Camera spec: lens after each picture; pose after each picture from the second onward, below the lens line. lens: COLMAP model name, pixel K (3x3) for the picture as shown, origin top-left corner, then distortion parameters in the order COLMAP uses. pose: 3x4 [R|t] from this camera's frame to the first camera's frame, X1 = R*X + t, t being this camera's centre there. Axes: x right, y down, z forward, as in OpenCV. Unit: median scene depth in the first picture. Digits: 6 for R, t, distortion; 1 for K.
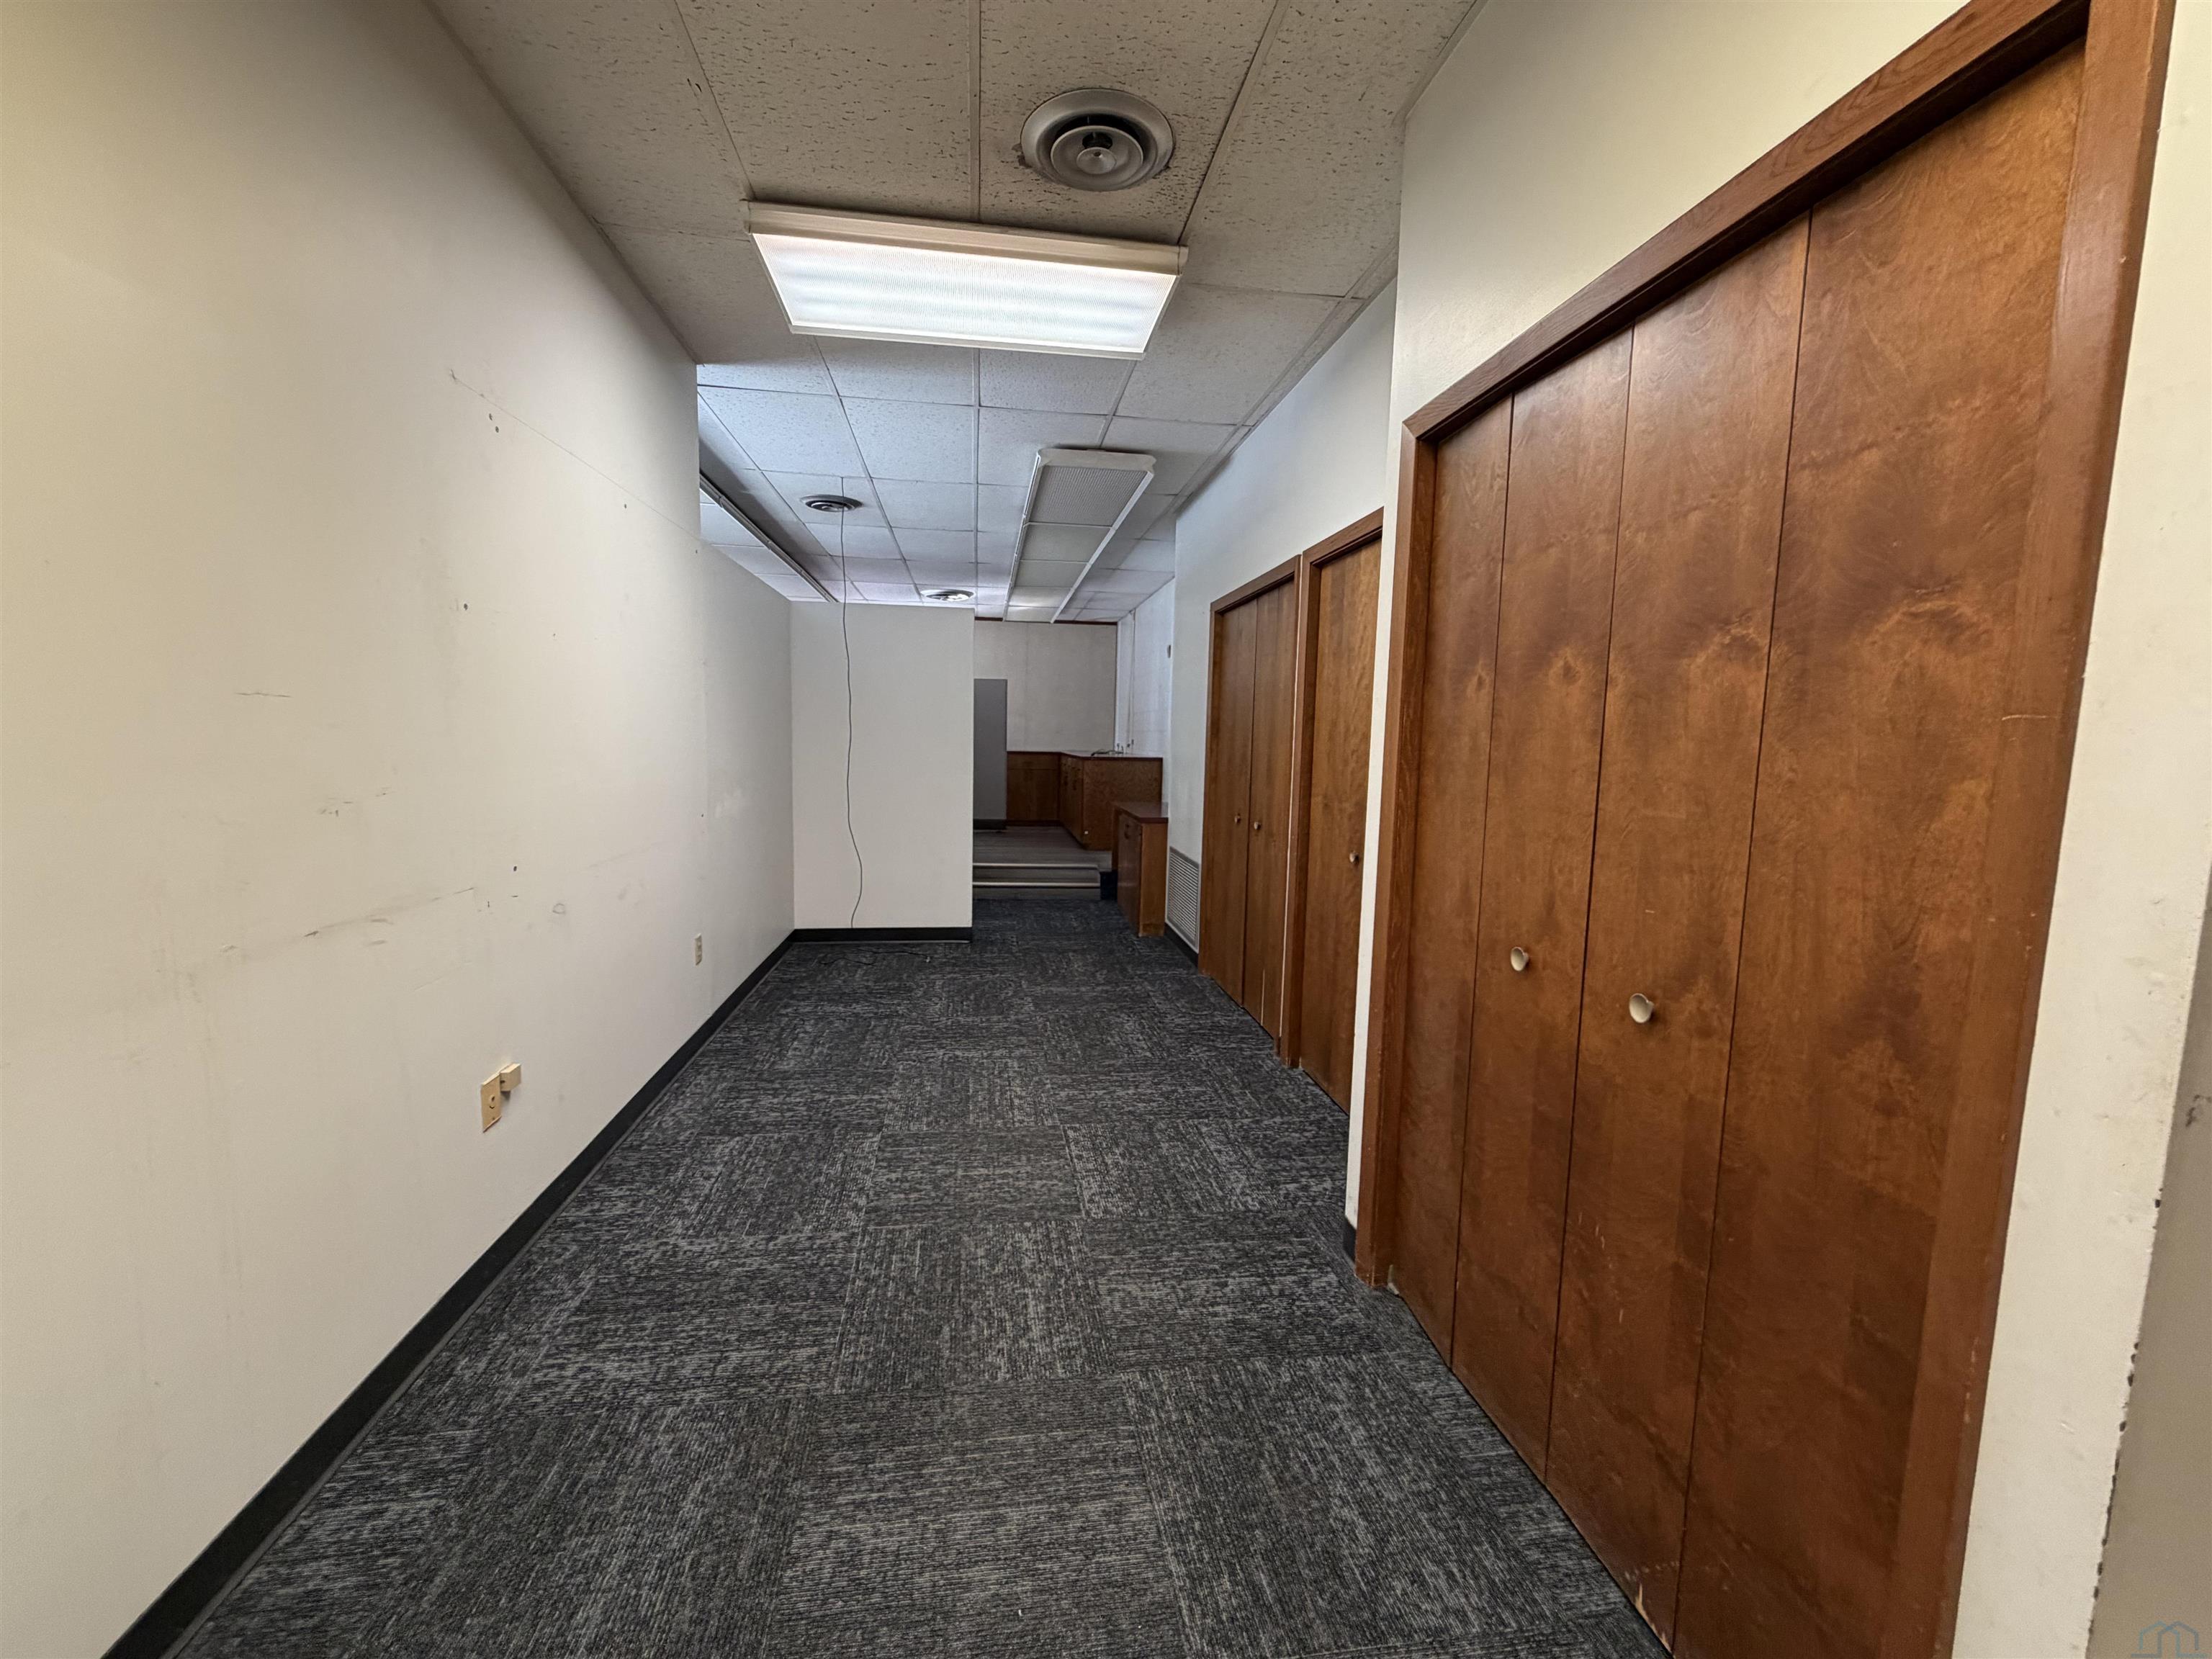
lens RADIAL K [[877.5, 0, 1098.3], [0, 877.5, 827.4], [0, 0, 1]] dist [0.000654, 0.000110]
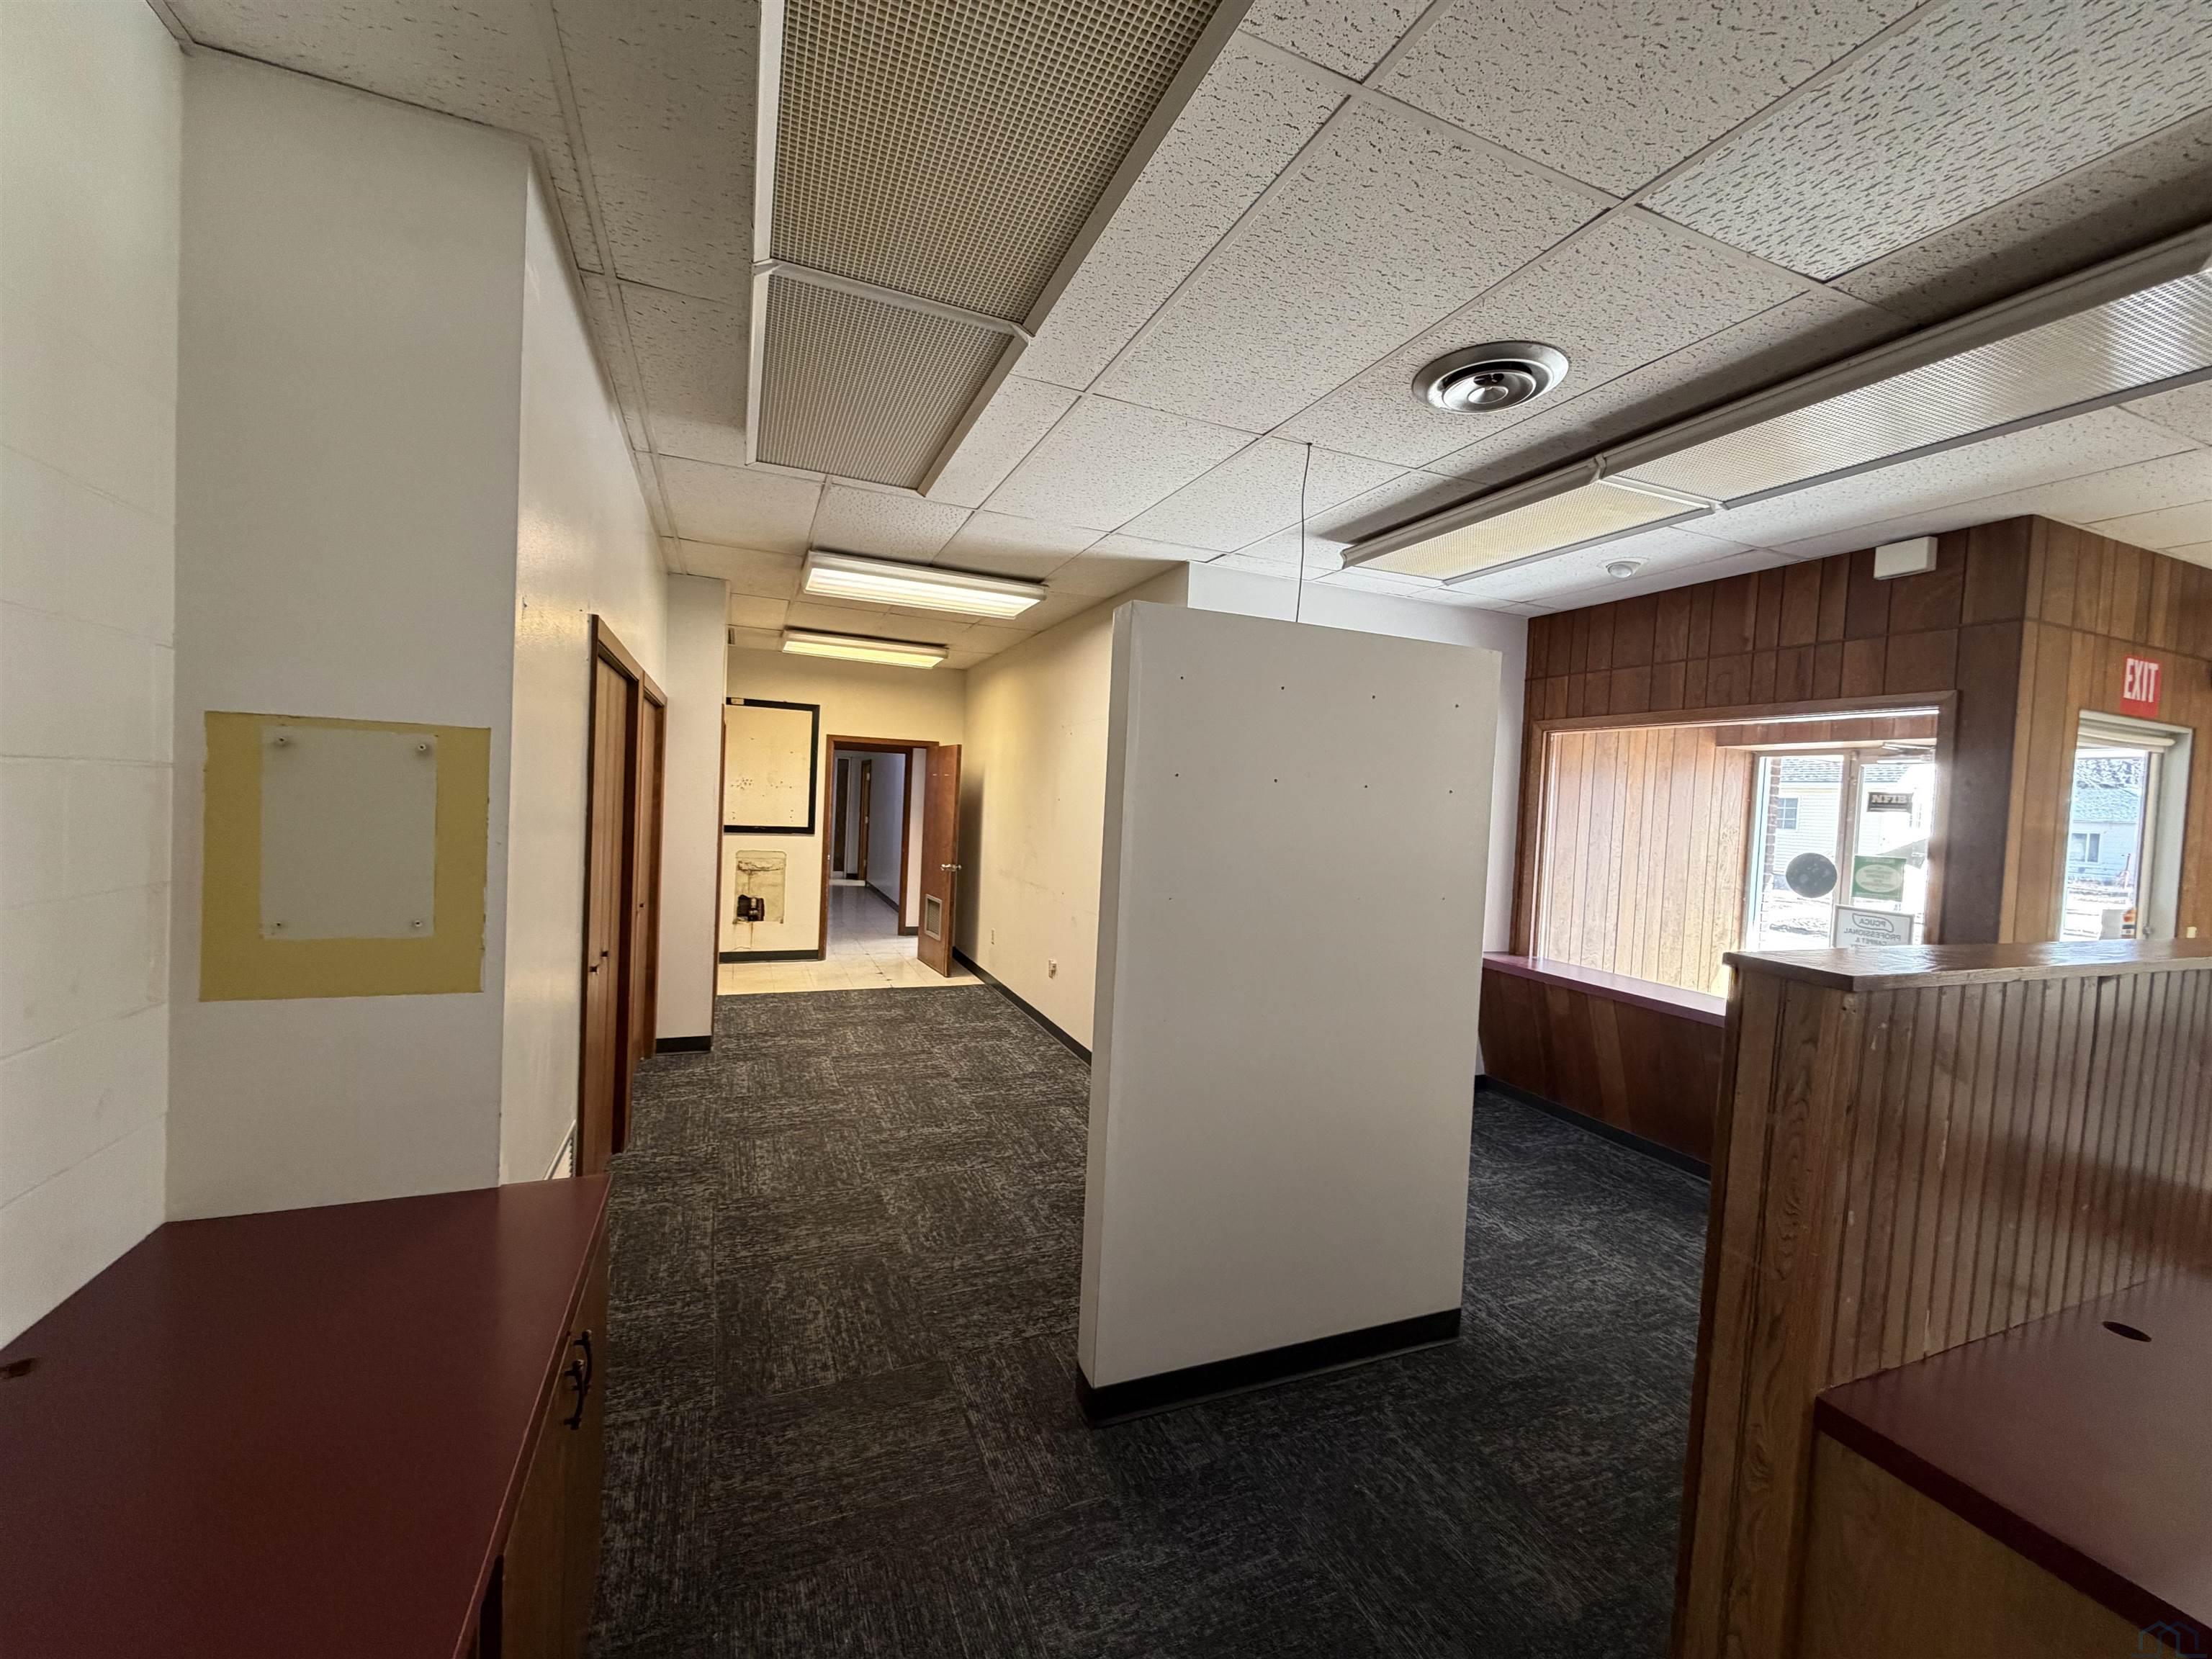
lens RADIAL K [[877.5, 0, 1098.3], [0, 877.5, 827.4], [0, 0, 1]] dist [0.000654, 0.000110]
pose [[-0.965724, -0.061054, -0.252287, -0.055354], [-0.096181, 0.986926, 0.129329, -0.333392], [0.241092, 0.149161, -0.958971, 2.341730]]
